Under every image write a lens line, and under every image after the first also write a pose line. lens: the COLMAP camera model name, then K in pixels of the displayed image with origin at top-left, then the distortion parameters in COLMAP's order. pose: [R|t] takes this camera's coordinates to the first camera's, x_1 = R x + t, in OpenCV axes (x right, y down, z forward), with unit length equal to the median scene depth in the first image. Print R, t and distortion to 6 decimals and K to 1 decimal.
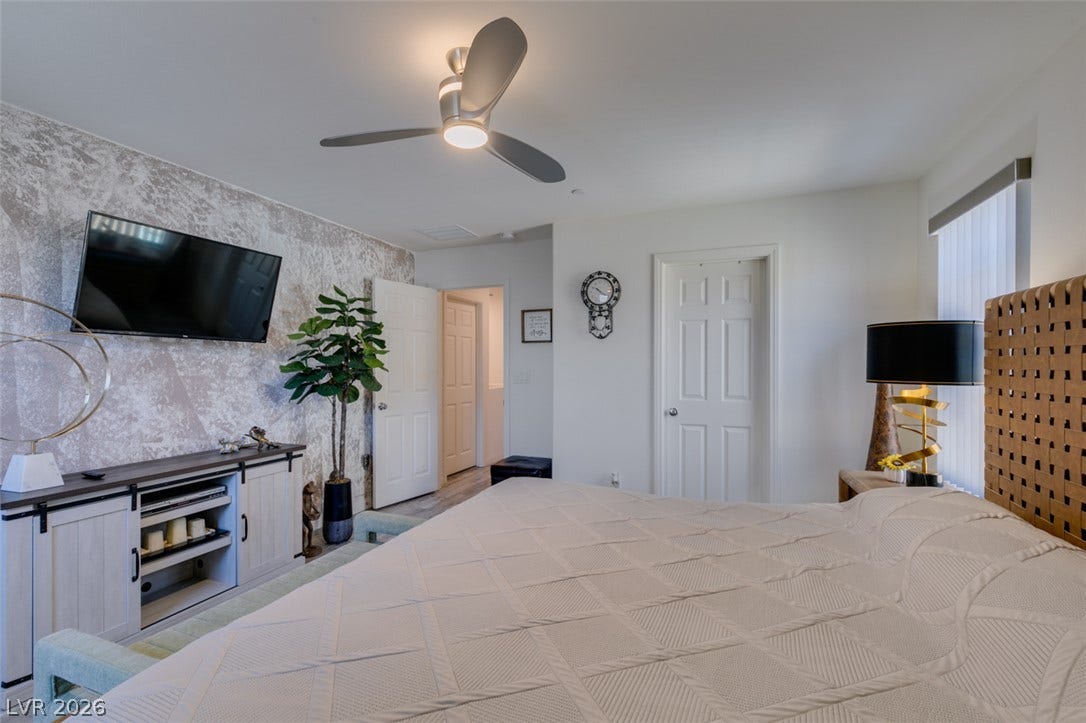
lens RADIAL K [[484.2, 0, 541.5], [0, 484.2, 364.6], [0, 0, 1]] dist [0.001633, 0.000001]
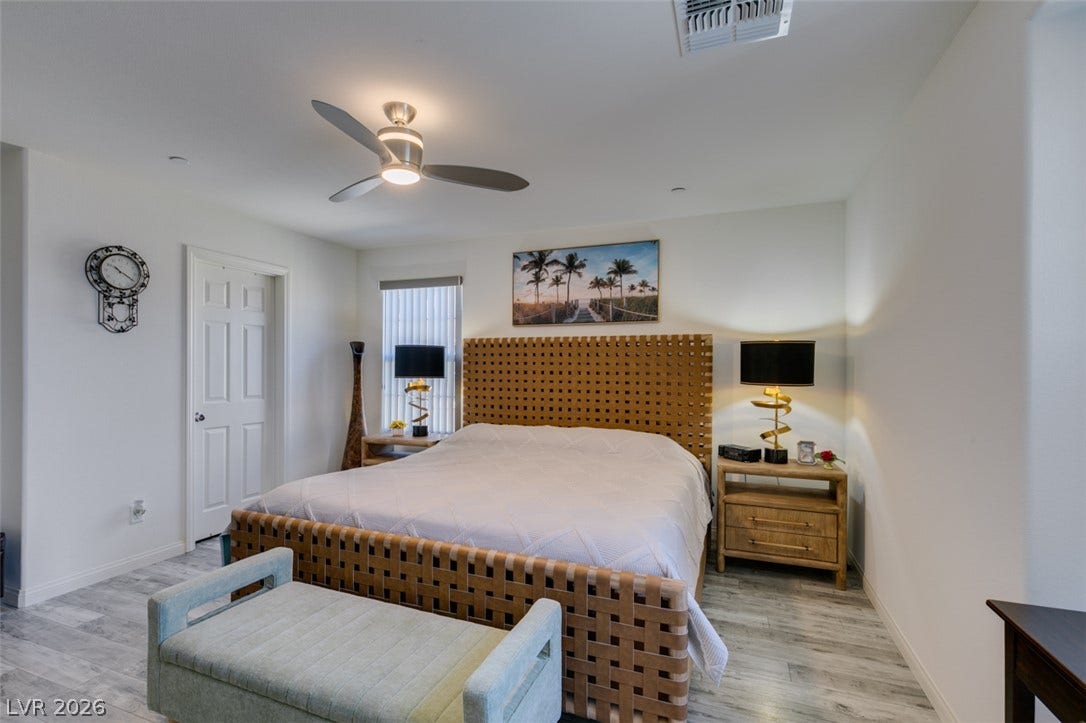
lens RADIAL K [[471.0, 0, 560.9], [0, 471.0, 365.8], [0, 0, 1]] dist [0.001607, 0.000306]
pose [[-0.026706, 0.007790, 0.999613, -0.818747], [-0.004721, 0.999958, -0.007918, 0.003003], [-0.999632, -0.004930, -0.026668, 0.389384]]
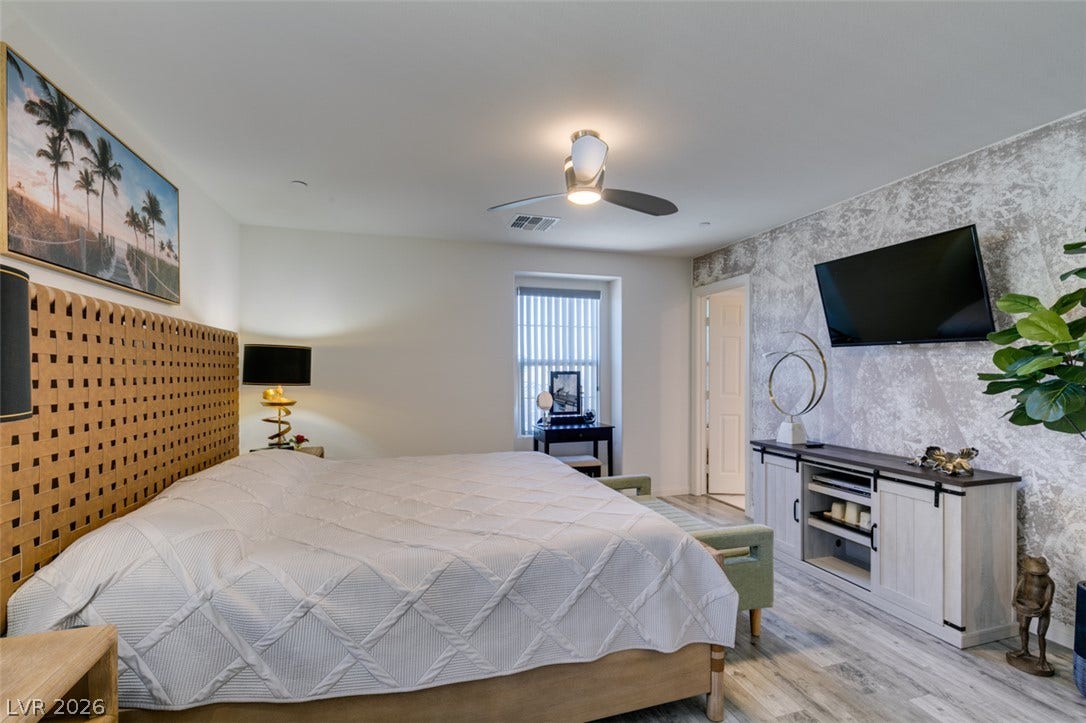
lens RADIAL K [[486.0, 0, 540.2], [0, 486.0, 366.1], [0, 0, 1]] dist [0.000652, -0.001437]
pose [[-0.794171, -0.002430, -0.607689, 0.464773], [0.004500, 0.999941, -0.009880, -0.000639], [0.607677, -0.010580, -0.794114, 1.242085]]
